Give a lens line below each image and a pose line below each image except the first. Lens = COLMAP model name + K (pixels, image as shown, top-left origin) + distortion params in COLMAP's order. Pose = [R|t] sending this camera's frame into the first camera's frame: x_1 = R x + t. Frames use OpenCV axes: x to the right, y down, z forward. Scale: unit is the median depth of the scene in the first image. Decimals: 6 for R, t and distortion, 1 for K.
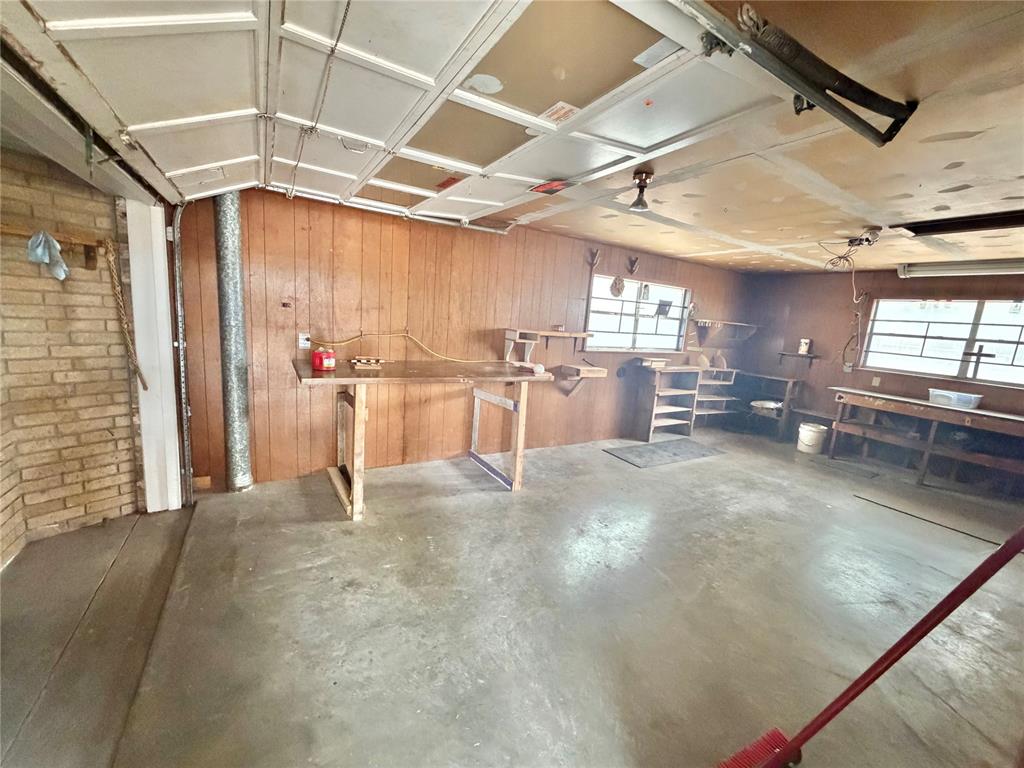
lens RADIAL K [[408.7, 0, 511.1], [0, 408.7, 382.1], [0, 0, 1]] dist [-0.000454, 0.000301]
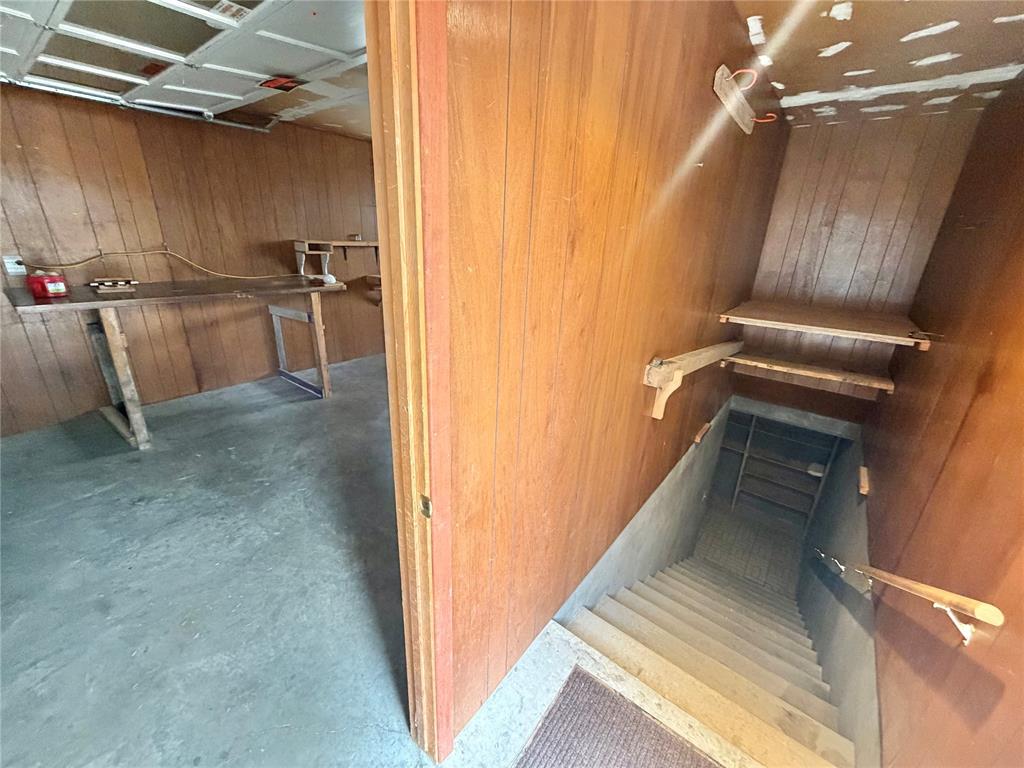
lens RADIAL K [[408.7, 0, 511.1], [0, 408.7, 382.1], [0, 0, 1]] dist [-0.000454, 0.000301]
pose [[0.934252, -0.156616, 0.320383, 0.127115], [0.088884, 0.972313, 0.216117, 0.038447], [-0.345360, -0.173430, 0.922306, -0.149213]]
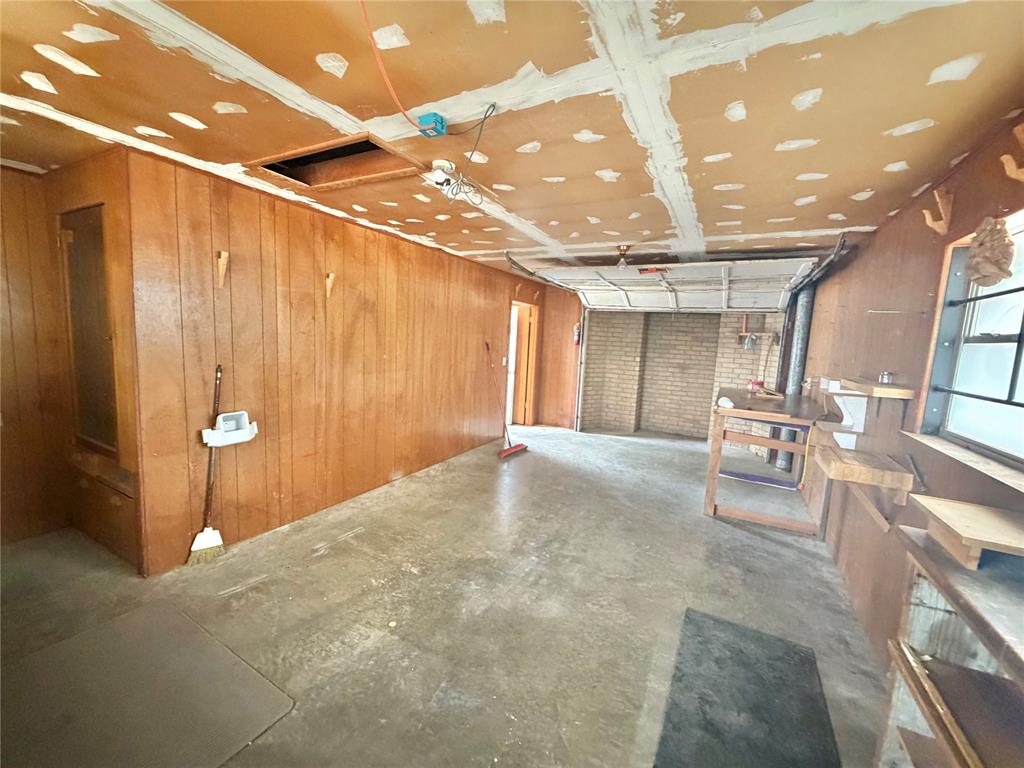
lens RADIAL K [[408.7, 0, 511.1], [0, 408.7, 382.1], [0, 0, 1]] dist [-0.000454, 0.000301]
pose [[-0.847276, -0.060092, -0.527743, 1.024977], [-0.201320, 0.955777, 0.214383, -0.186005], [0.491522, 0.287887, -0.821905, 1.548810]]
